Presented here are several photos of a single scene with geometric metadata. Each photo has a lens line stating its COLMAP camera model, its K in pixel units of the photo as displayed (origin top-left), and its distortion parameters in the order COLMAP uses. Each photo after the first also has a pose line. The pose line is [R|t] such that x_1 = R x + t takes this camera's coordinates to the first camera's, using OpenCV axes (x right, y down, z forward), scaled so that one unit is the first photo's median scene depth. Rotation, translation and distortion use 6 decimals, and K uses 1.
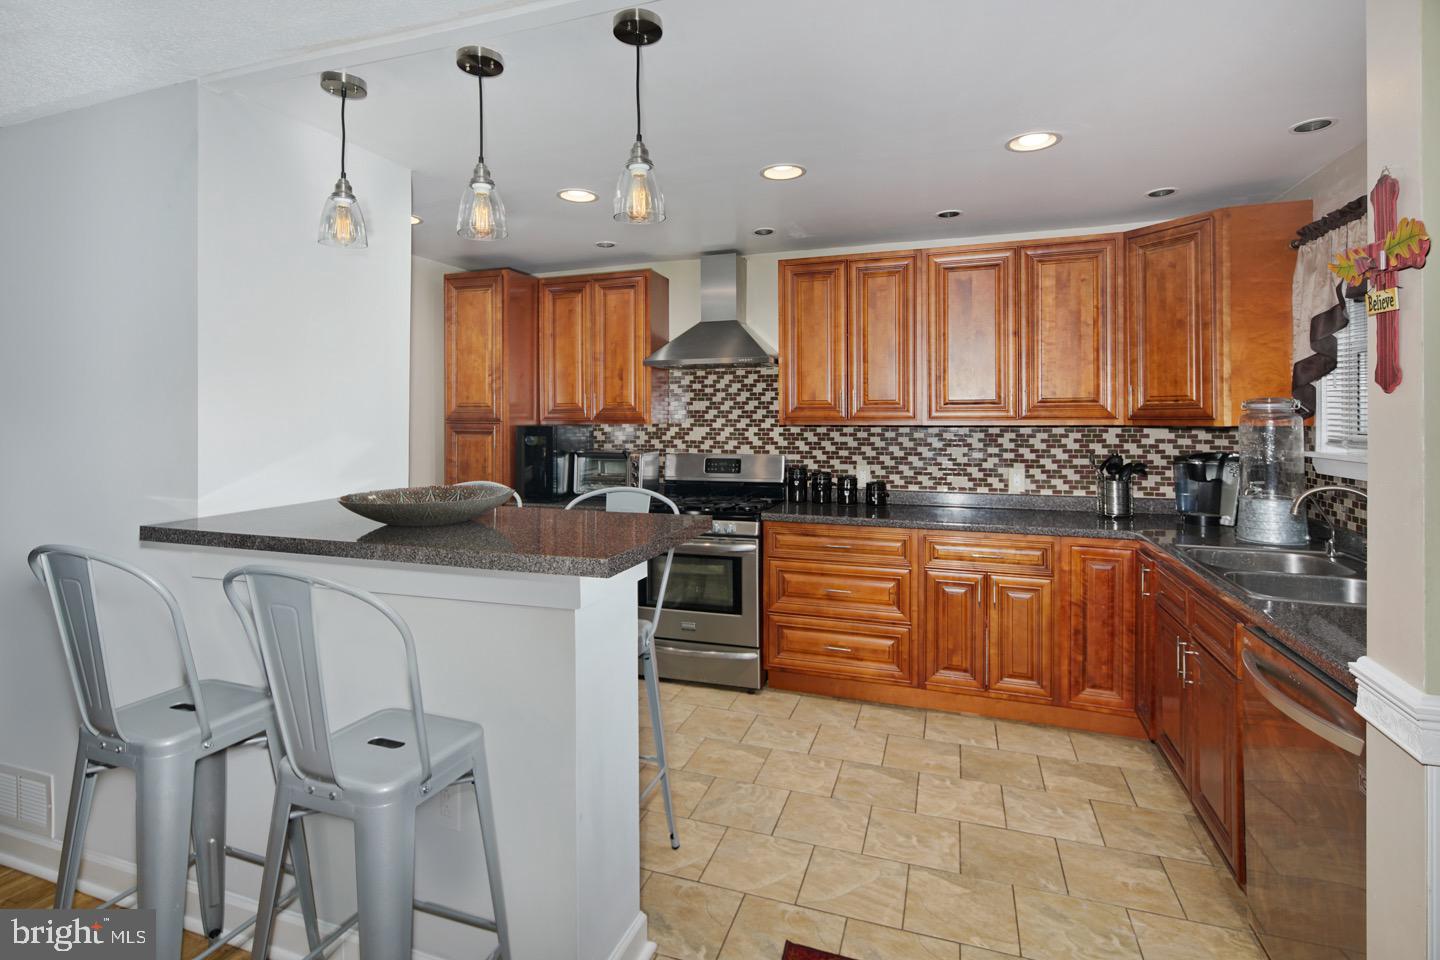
lens RADIAL K [[700.8, 0, 713.4], [0, 700.8, 415.1], [0, 0, 1]] dist [0.006603, -0.005043]
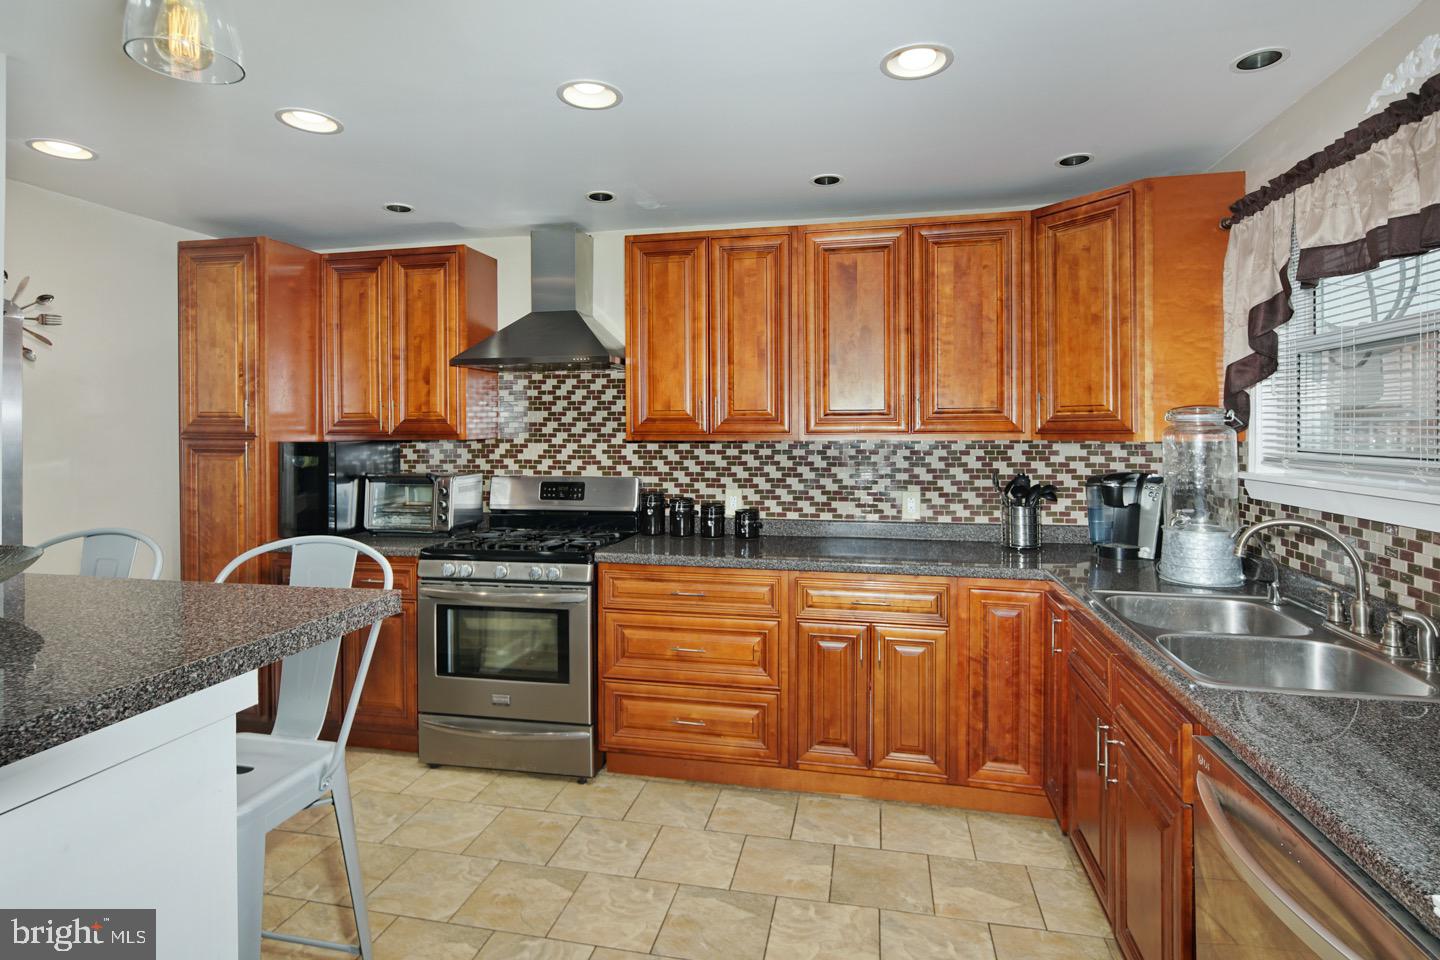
lens RADIAL K [[700.8, 0, 714.7], [0, 700.8, 431.4], [0, 0, 1]] dist [0.006603, -0.005043]
pose [[0.994387, -0.000051, 0.105806, 0.120018], [-0.000261, 0.999996, 0.002940, 0.001129], [-0.105806, -0.002951, 0.994382, 0.206256]]
